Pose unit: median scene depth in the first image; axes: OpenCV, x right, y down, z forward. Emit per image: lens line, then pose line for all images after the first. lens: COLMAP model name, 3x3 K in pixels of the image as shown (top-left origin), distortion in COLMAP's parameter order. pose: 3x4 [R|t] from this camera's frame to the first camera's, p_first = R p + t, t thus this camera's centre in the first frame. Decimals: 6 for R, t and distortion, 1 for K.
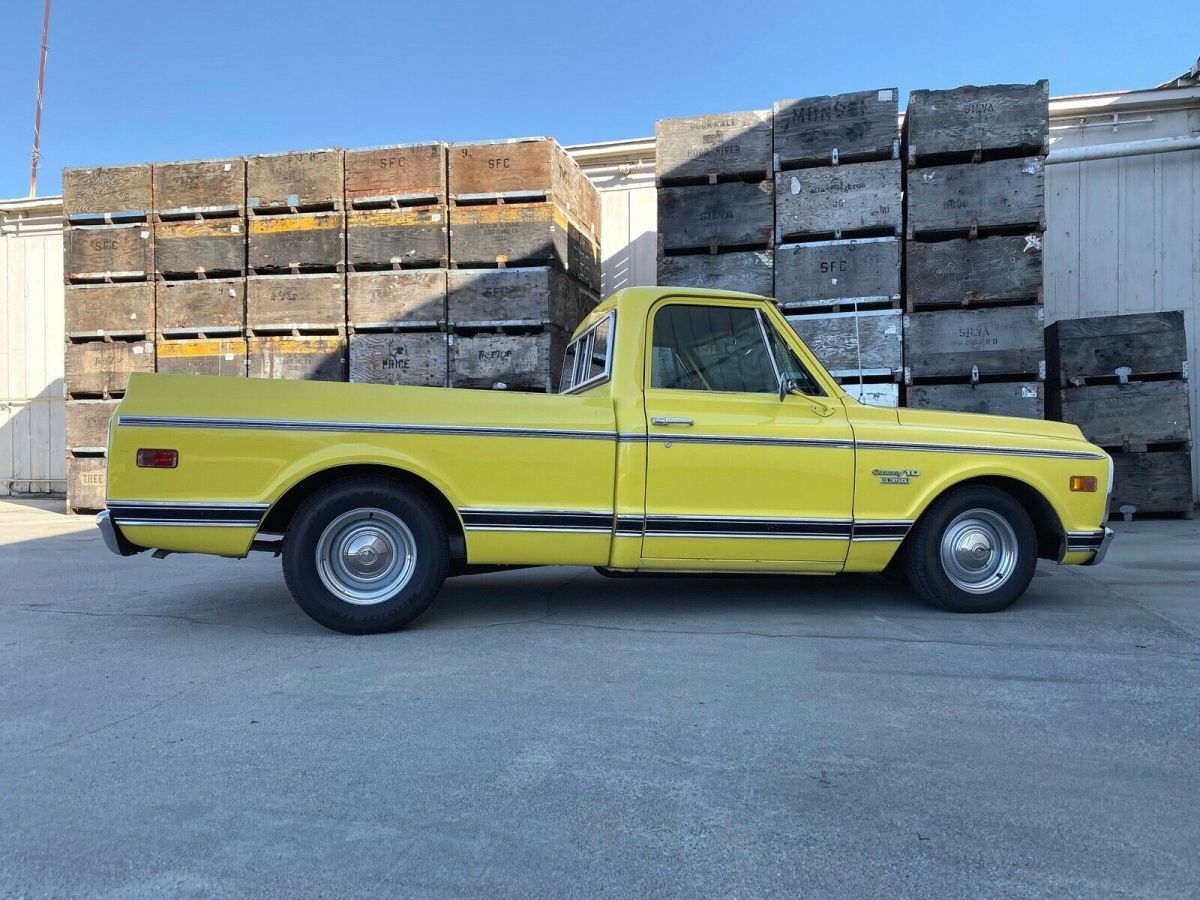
lens RADIAL K [[916.4, 0, 596.0], [0, 916.4, 450.7], [0, 0, 1]] dist [0.022220, -0.020298]
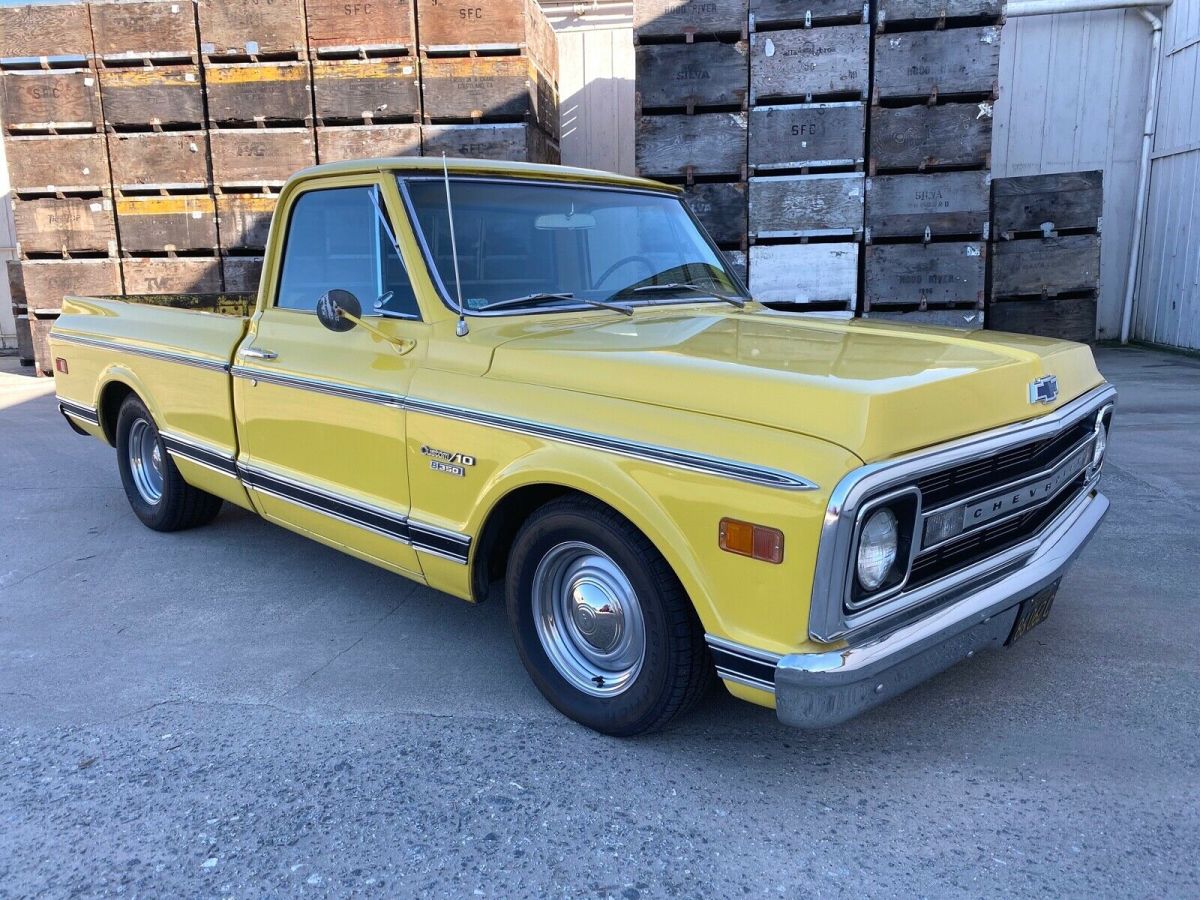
lens RADIAL K [[916.4, 0, 594.2], [0, 916.4, 450.1], [0, 0, 1]] dist [0.022220, -0.020298]
pose [[0.992464, -0.037607, 0.116624, -0.116665], [0.014690, 0.981392, 0.191452, -0.043141], [-0.121654, -0.188296, 0.974549, -0.074347]]
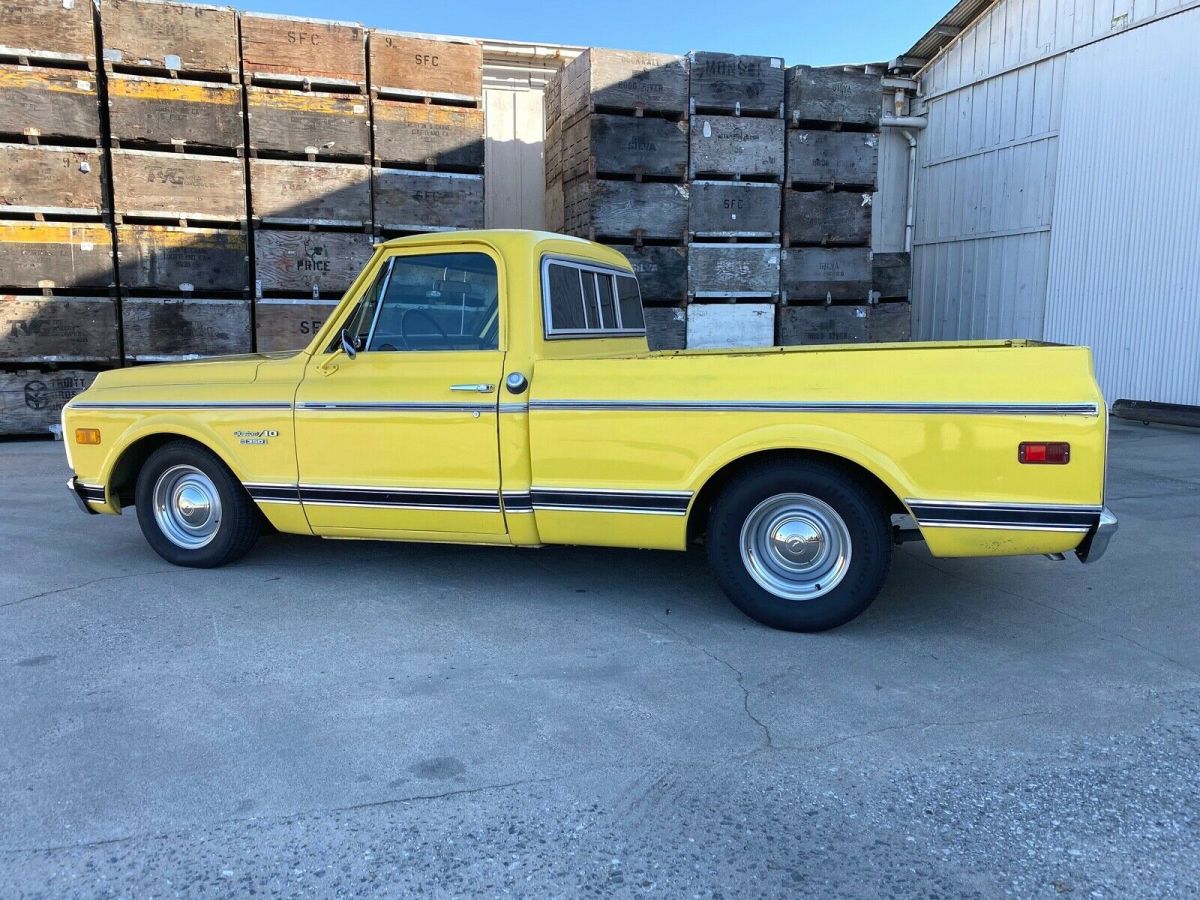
lens RADIAL K [[916.4, 0, 597.5], [0, 916.4, 451.5], [0, 0, 1]] dist [0.022220, -0.020298]
pose [[0.845248, -0.068276, 0.529994, -0.540495], [-0.005694, 0.990597, 0.136693, -0.041344], [-0.534343, -0.118558, 0.836912, 0.047405]]
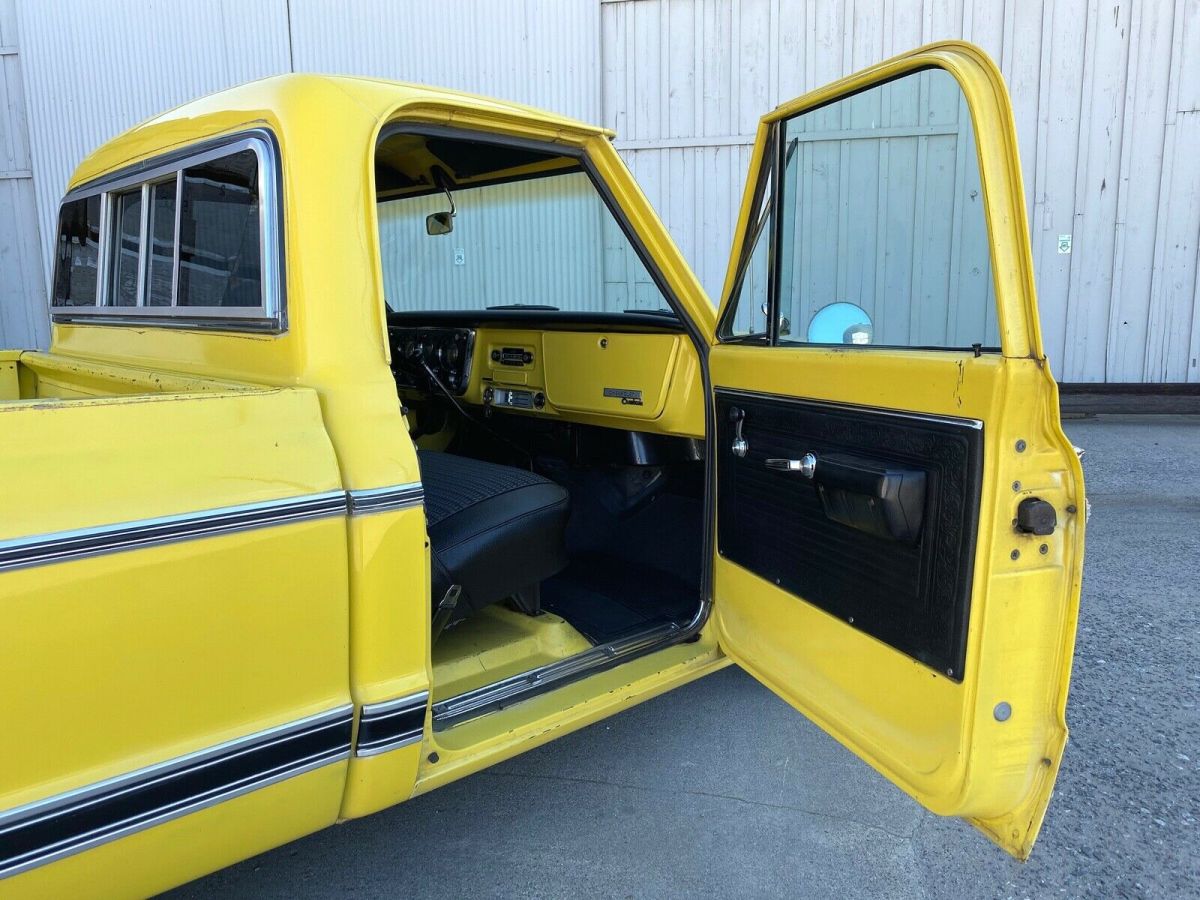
lens RADIAL K [[916.4, 0, 589.2], [0, 916.4, 440.4], [0, 0, 1]] dist [0.022220, -0.020298]
pose [[-0.059747, -0.160078, 0.985295, -0.373428], [0.020072, 0.986666, 0.161517, -0.042250], [-0.998012, 0.029427, -0.055738, 0.282442]]
